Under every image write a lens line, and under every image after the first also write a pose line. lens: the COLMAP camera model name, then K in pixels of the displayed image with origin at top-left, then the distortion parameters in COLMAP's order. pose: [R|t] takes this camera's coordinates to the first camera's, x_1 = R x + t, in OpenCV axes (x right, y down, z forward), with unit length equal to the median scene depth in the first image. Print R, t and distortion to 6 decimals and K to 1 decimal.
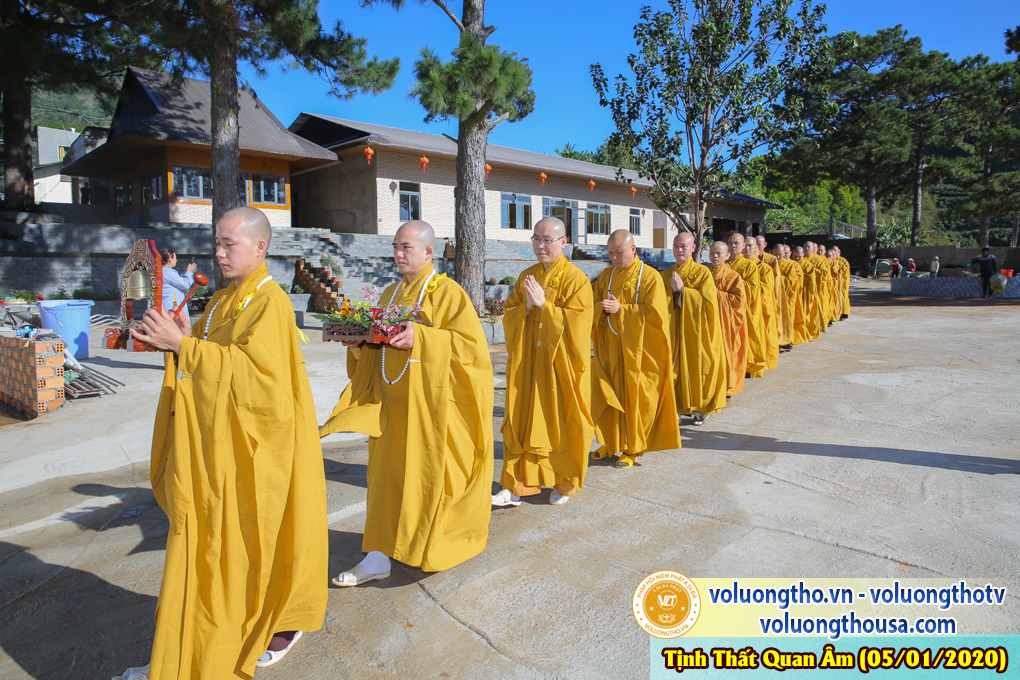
lens RADIAL K [[684.6, 0, 511.5], [0, 684.6, 335.6], [0, 0, 1]] dist [-0.112377, 0.079379]
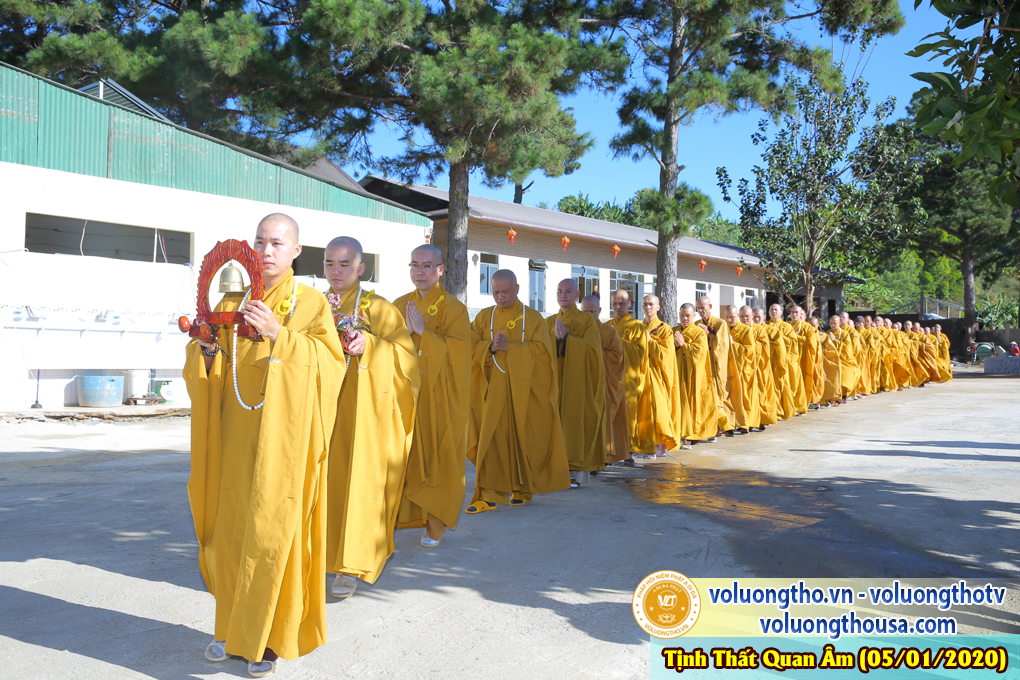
lens RADIAL K [[1008.3, 0, 510.0], [0, 1008.3, 340.0], [0, 0, 1]] dist [-0.007281, 0.071447]
pose [[0.998330, 0.018420, 0.054745, -0.158438], [-0.012056, 0.993365, -0.114370, 0.047804], [-0.056488, 0.113519, 0.991929, -0.329558]]
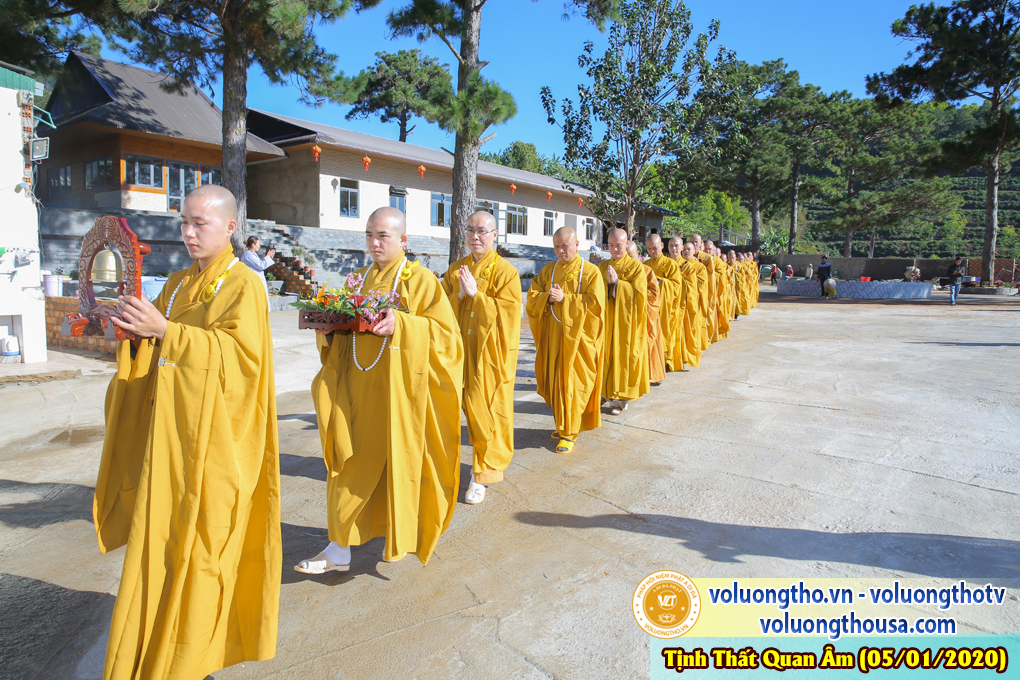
lens RADIAL K [[684.6, 0, 511.5], [0, 684.6, 335.6], [0, 0, 1]] dist [-0.112377, 0.079379]
pose [[0.987016, 0.012294, 0.160150, -0.053745], [-0.012688, 0.999918, 0.001441, 0.009947], [-0.160119, -0.003454, 0.987092, -0.065060]]
